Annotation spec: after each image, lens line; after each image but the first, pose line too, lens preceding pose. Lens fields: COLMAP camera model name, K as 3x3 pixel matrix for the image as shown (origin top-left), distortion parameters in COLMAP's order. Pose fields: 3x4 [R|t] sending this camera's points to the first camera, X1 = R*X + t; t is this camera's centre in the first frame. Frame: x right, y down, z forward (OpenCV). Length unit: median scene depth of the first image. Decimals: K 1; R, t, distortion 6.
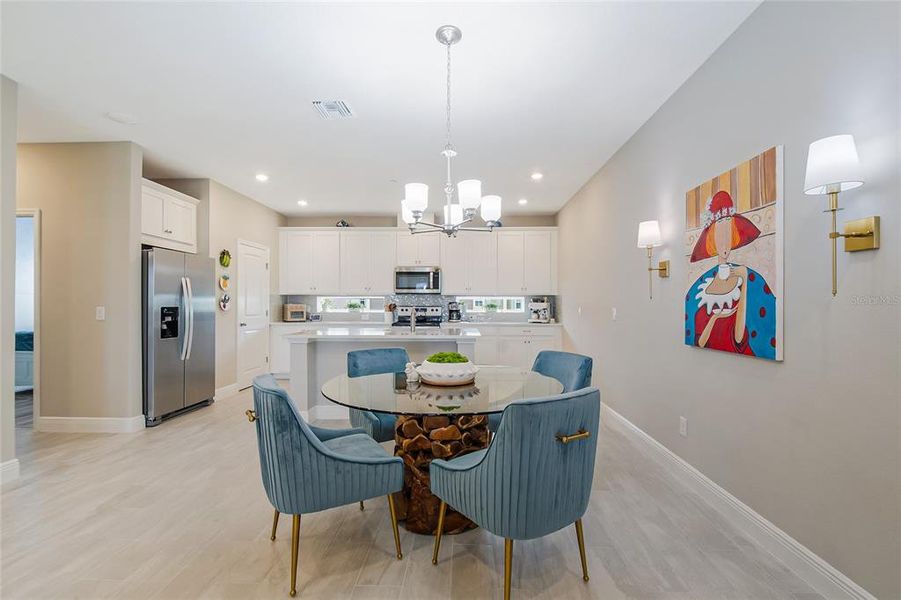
lens RADIAL K [[390.7, 0, 454.4], [0, 390.7, 307.2], [0, 0, 1]] dist [0.005291, -0.008905]
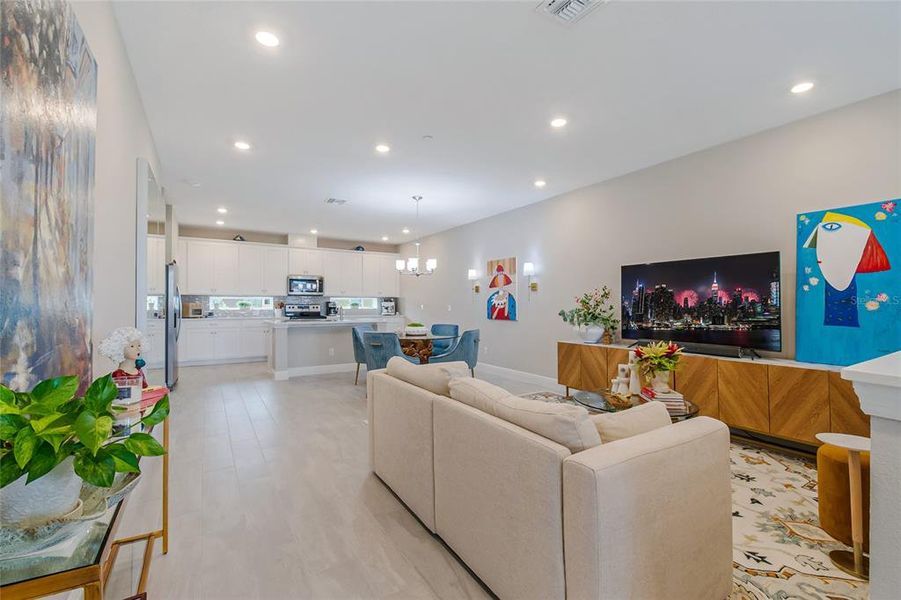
lens RADIAL K [[390.7, 0, 453.7], [0, 390.7, 300.6], [0, 0, 1]] dist [0.005291, -0.008905]
pose [[0.830893, 0.003660, 0.556420, -0.543018], [0.002826, 0.999938, -0.010797, 0.000083], [-0.556425, 0.010544, 0.830831, -0.544185]]
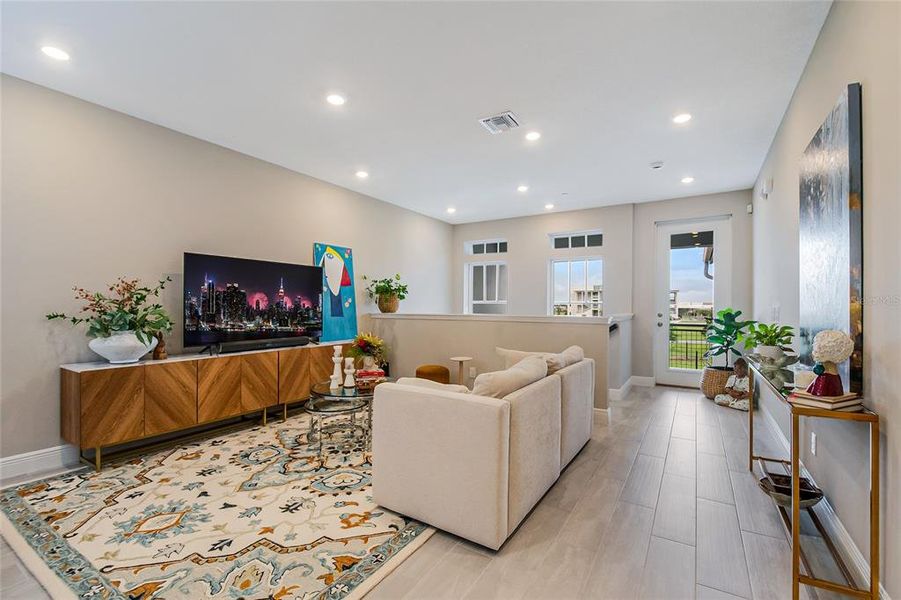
lens RADIAL K [[390.7, 0, 456.2], [0, 390.7, 303.7], [0, 0, 1]] dist [0.005291, -0.008905]
pose [[-0.869378, -0.000349, 0.494147, -0.478821], [-0.002289, 0.999992, -0.003322, 0.002847], [-0.494142, -0.004019, -0.869372, 0.312775]]
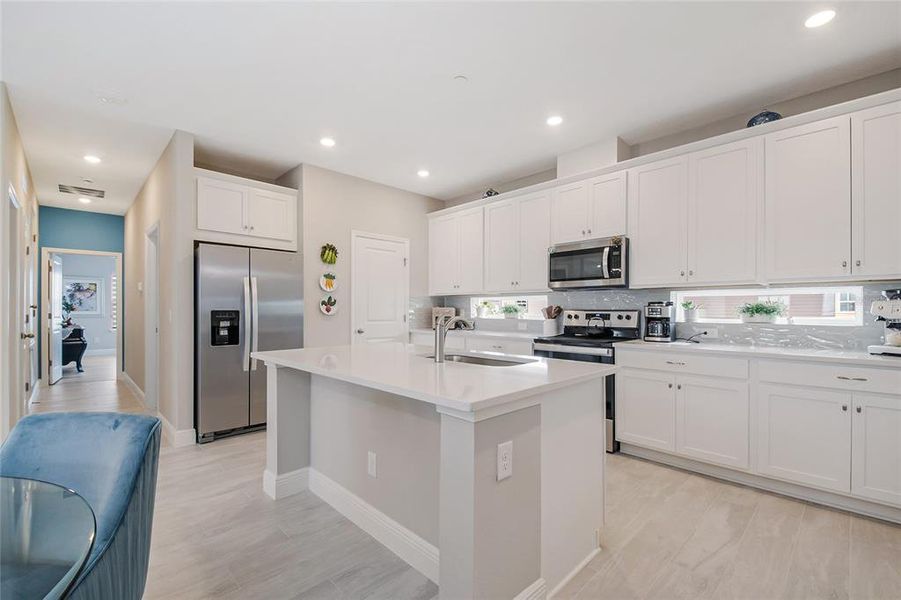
lens RADIAL K [[390.7, 0, 450.9], [0, 390.7, 307.3], [0, 0, 1]] dist [0.005291, -0.008905]
pose [[0.720726, -0.005284, -0.693200, 0.202613], [-0.003765, 0.999926, -0.011536, 0.000986], [0.693210, 0.010924, 0.720653, 0.580965]]
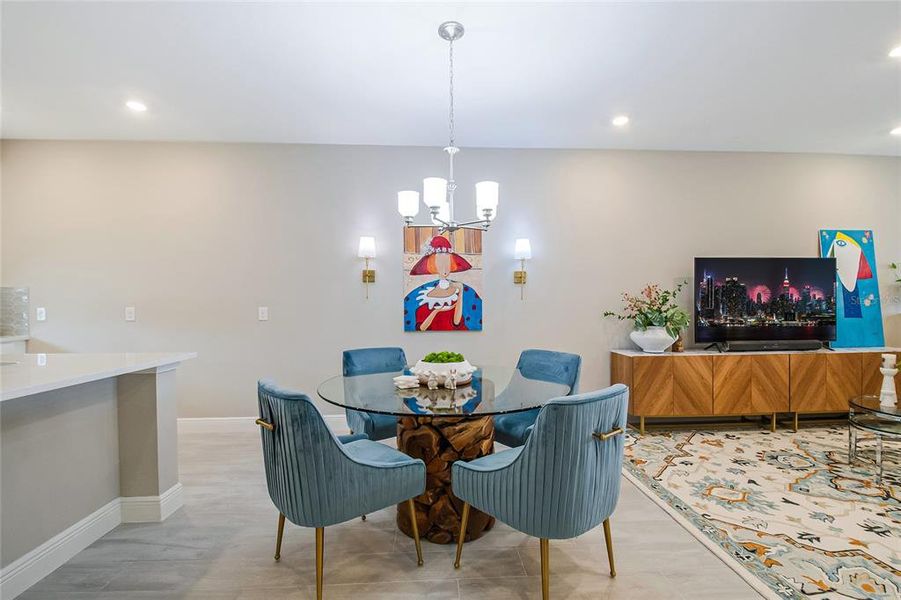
lens RADIAL K [[395.7, 0, 450.5], [0, 395.7, 304.9], [0, 0, 1]] dist [-0.015087, -0.004840]
pose [[-0.077488, 0.001197, 0.996993, -0.451385], [0.008531, 0.999963, -0.000538, 0.000392], [-0.996957, 0.008464, -0.077496, 0.478720]]
